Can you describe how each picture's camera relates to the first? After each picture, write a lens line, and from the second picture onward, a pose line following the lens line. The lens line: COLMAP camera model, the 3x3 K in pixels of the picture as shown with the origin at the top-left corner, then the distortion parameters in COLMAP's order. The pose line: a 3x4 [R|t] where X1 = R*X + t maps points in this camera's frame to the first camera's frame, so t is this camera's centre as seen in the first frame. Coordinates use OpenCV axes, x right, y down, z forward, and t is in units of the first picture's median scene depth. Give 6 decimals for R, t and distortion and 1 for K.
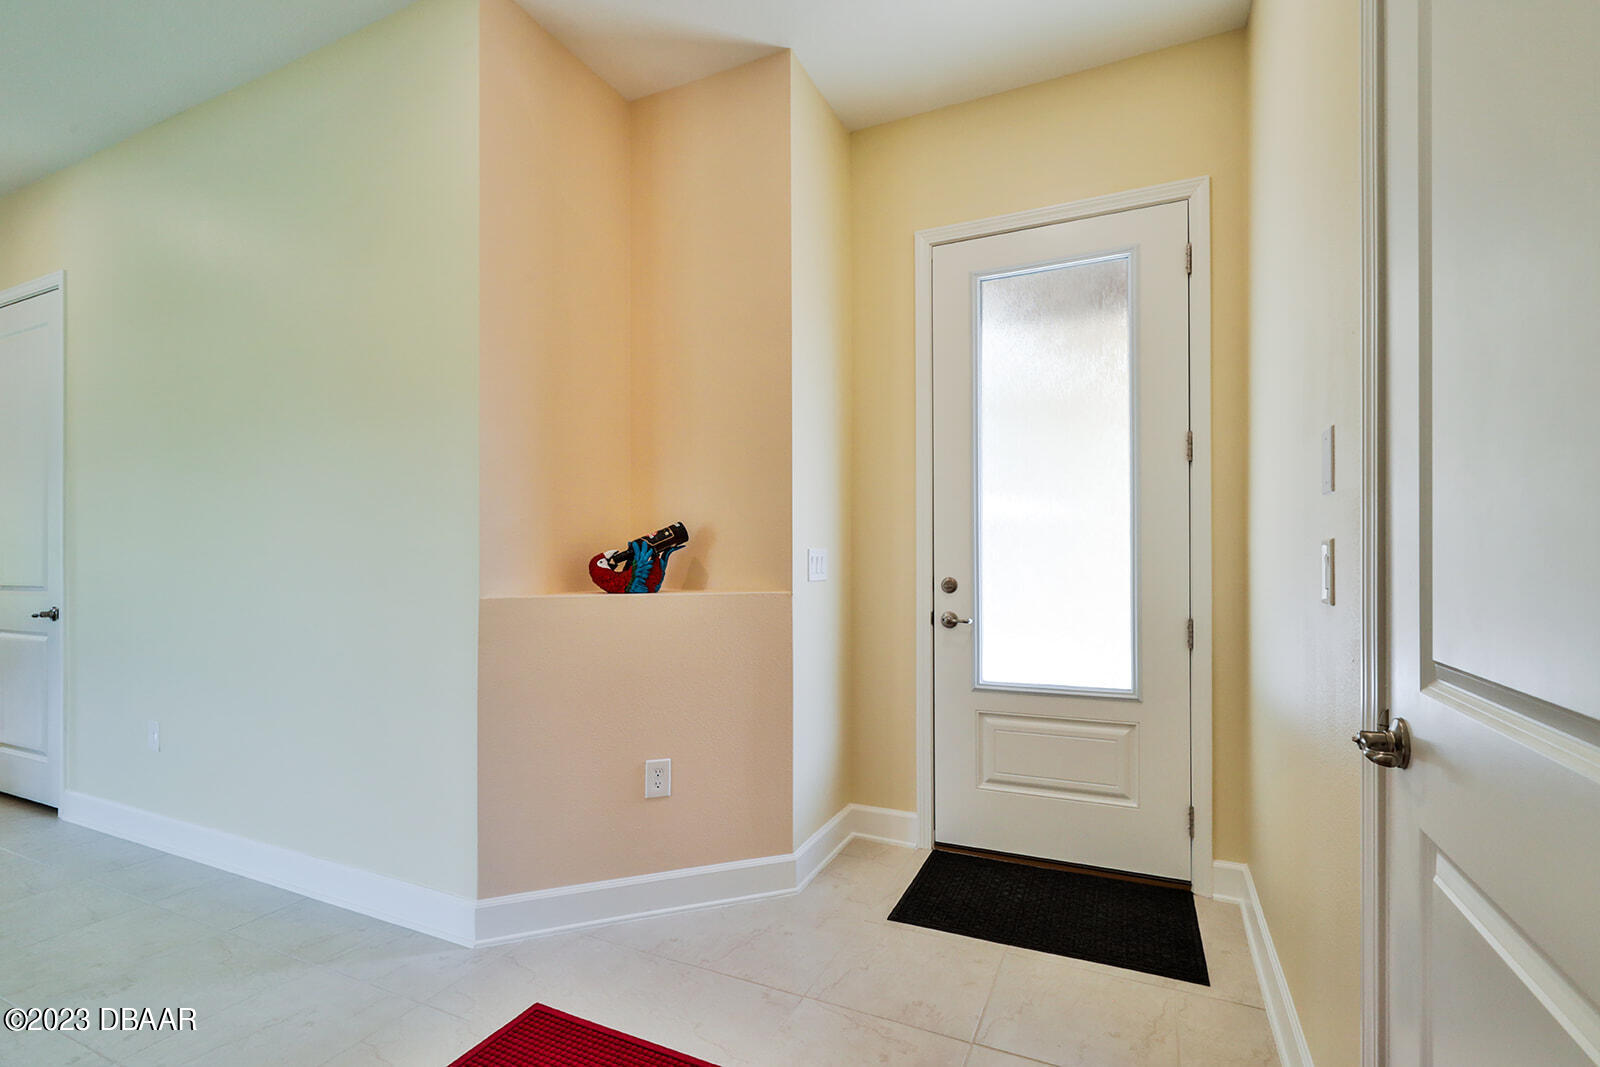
lens RADIAL K [[733.5, 0, 801.3], [0, 733.5, 563.5], [0, 0, 1]] dist [-0.003571, -0.000346]
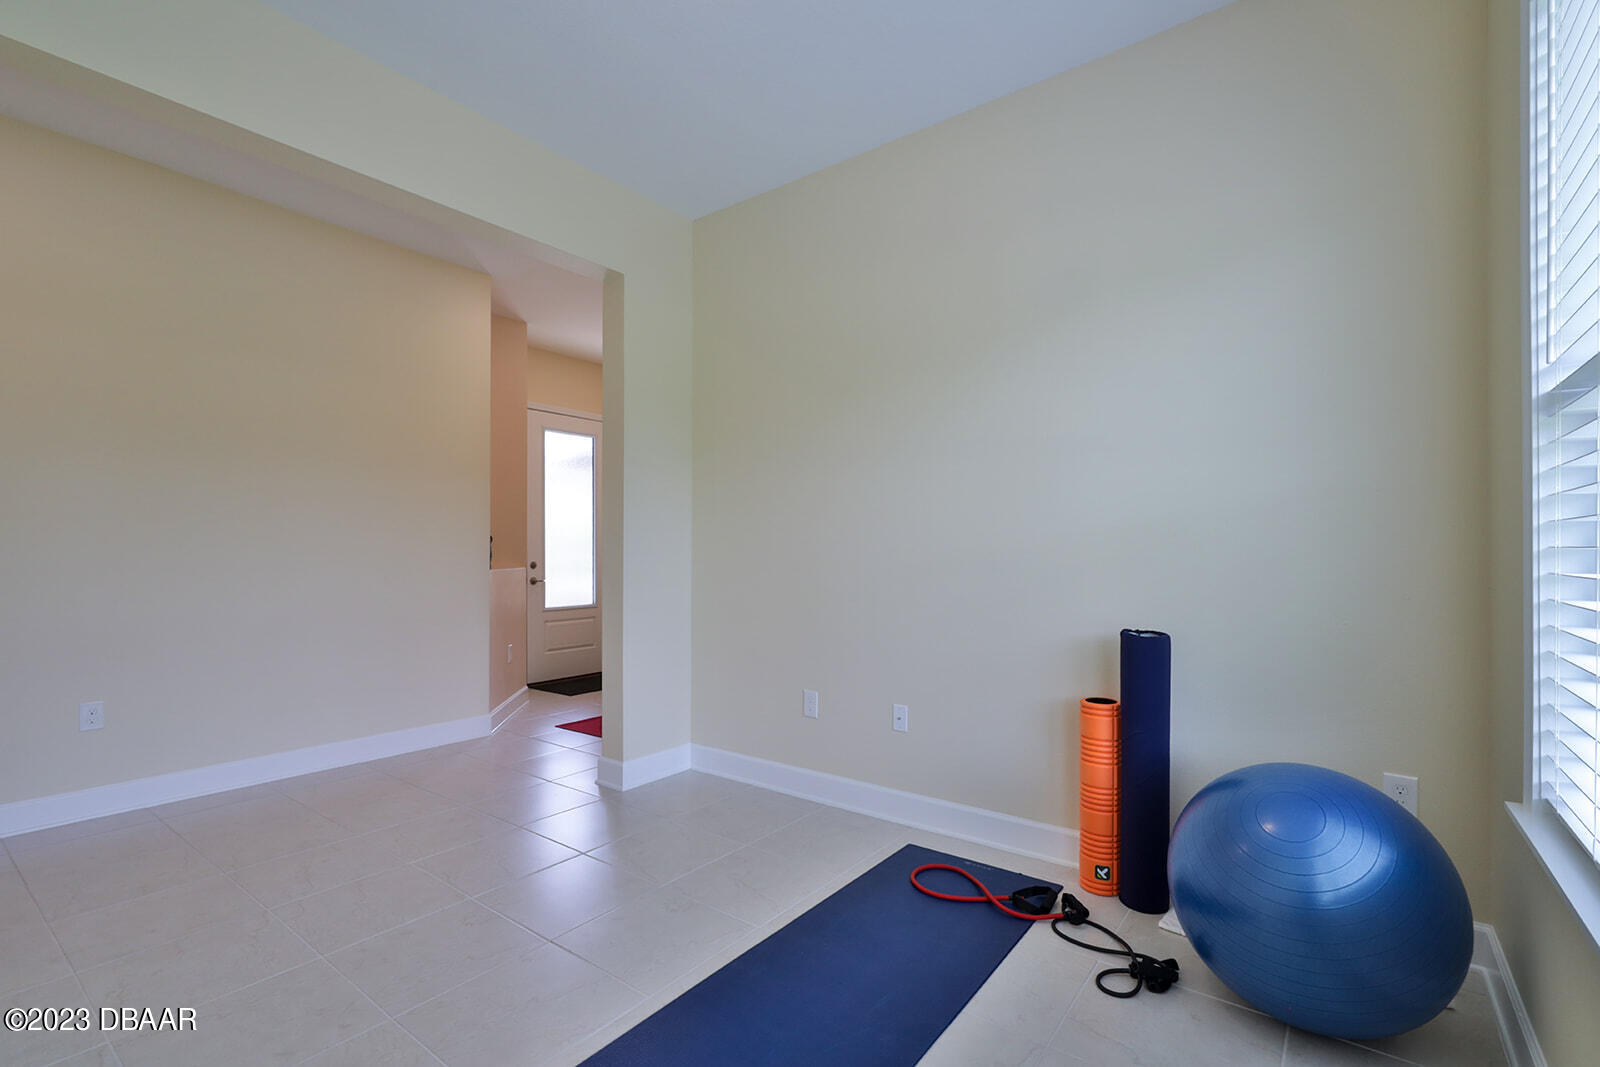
lens RADIAL K [[733.5, 0, 801.3], [0, 733.5, 563.5], [0, 0, 1]] dist [-0.003571, -0.000346]
pose [[0.205764, -0.003024, 0.978597, -1.827120], [0.003949, 0.999990, 0.002260, 0.023861], [-0.978594, 0.003400, 0.205774, -0.251618]]
